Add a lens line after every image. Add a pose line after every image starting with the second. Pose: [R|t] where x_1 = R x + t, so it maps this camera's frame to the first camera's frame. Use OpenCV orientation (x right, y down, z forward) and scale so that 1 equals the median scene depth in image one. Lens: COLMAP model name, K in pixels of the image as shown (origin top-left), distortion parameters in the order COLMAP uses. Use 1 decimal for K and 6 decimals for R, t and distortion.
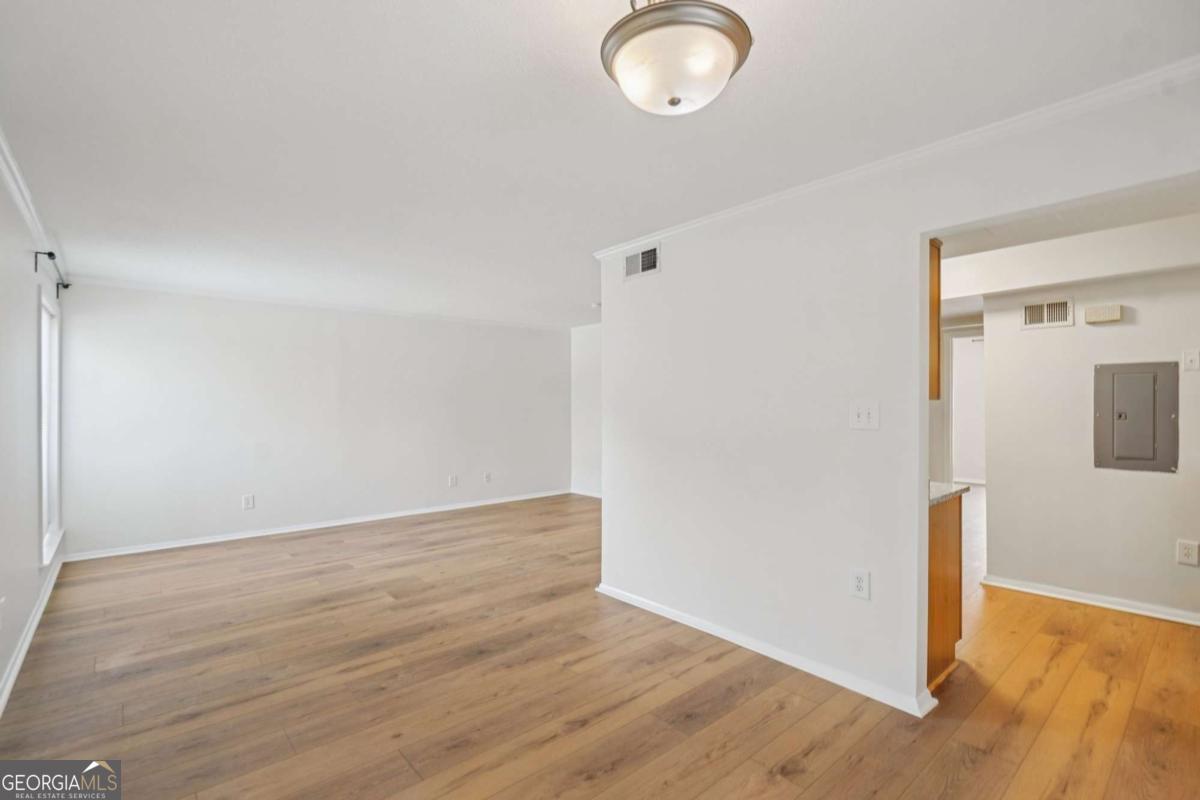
lens RADIAL K [[571.8, 0, 604.7], [0, 571.8, 401.9], [0, 0, 1]] dist [-0.004181, 0.002864]
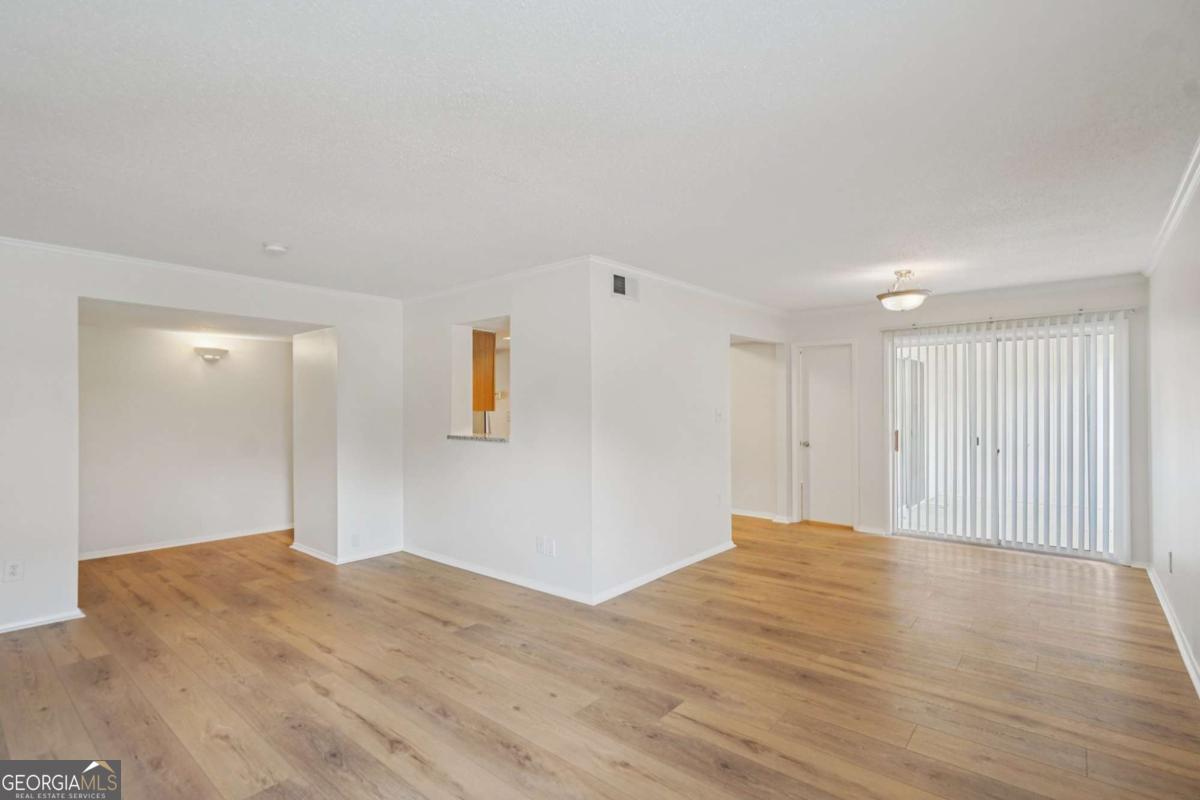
lens RADIAL K [[571.8, 0, 605.1], [0, 571.8, 405.0], [0, 0, 1]] dist [-0.004181, 0.002864]
pose [[-0.177426, 0.009463, 0.984089, -1.013689], [0.006589, 0.999943, -0.008428, 0.000946], [-0.984112, 0.004989, -0.177478, 1.206660]]
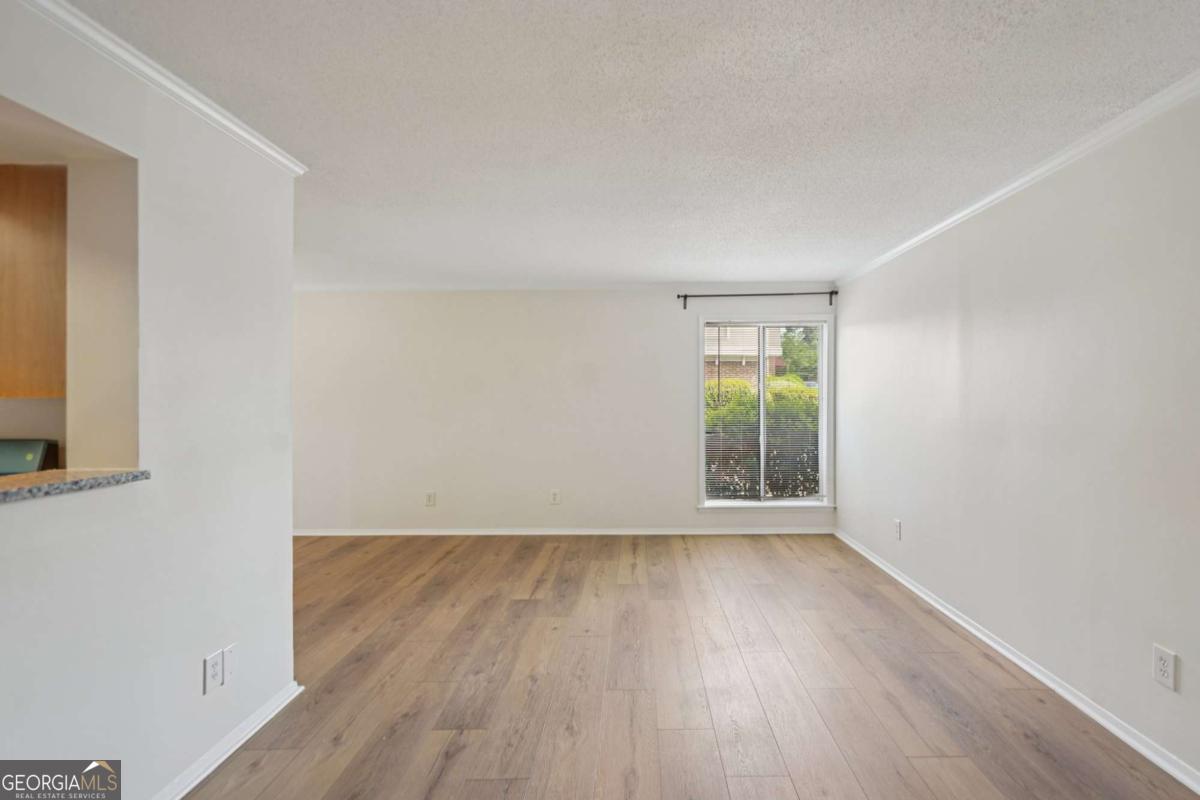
lens RADIAL K [[571.8, 0, 624.0], [0, 571.8, 397.8], [0, 0, 1]] dist [-0.004181, 0.002864]
pose [[-0.664039, 0.007470, -0.747661, 0.234553], [0.005273, 0.999972, 0.005307, -0.001313], [0.747680, -0.000418, -0.664059, 1.783570]]
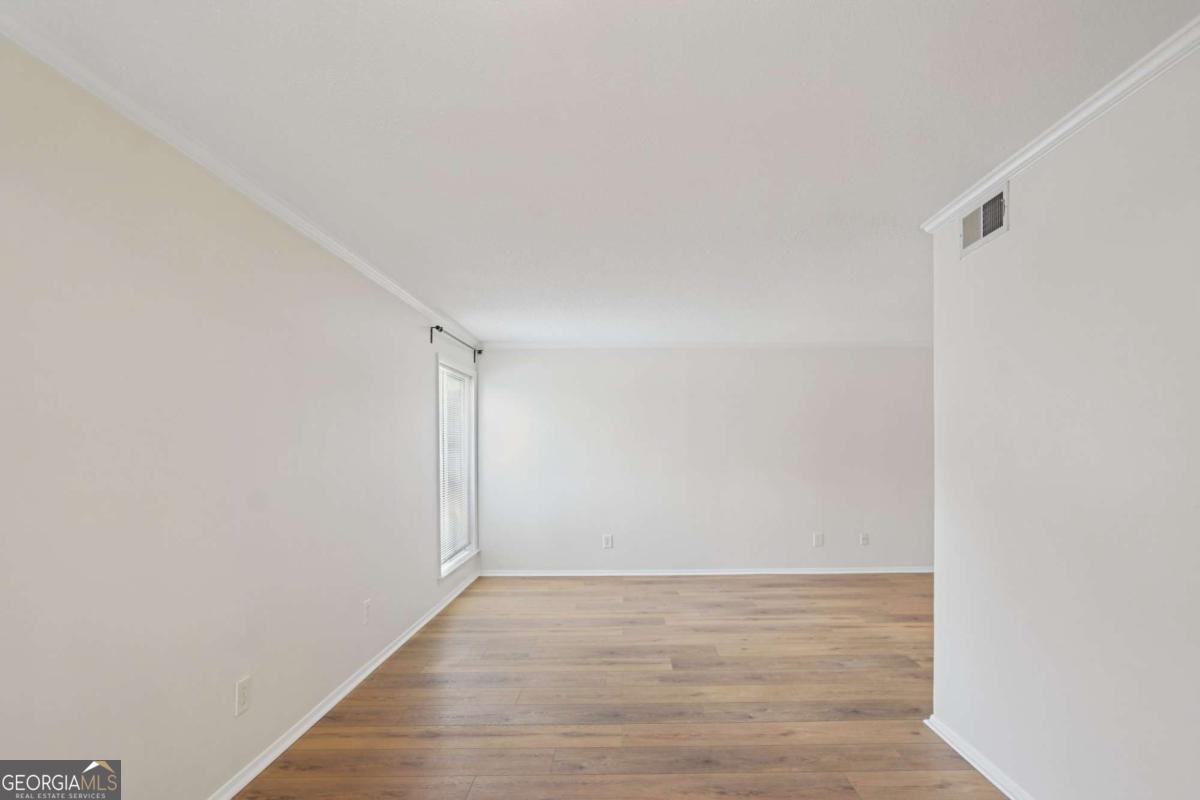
lens RADIAL K [[630.5, 0, 614.8], [0, 630.5, 453.2], [0, 0, 1]] dist [-0.004270, -0.000257]
pose [[0.752043, 0.005141, -0.659094, 0.208776], [0.004793, 0.999900, 0.013269, -0.002383], [0.659096, -0.013138, 0.751944, 0.209465]]
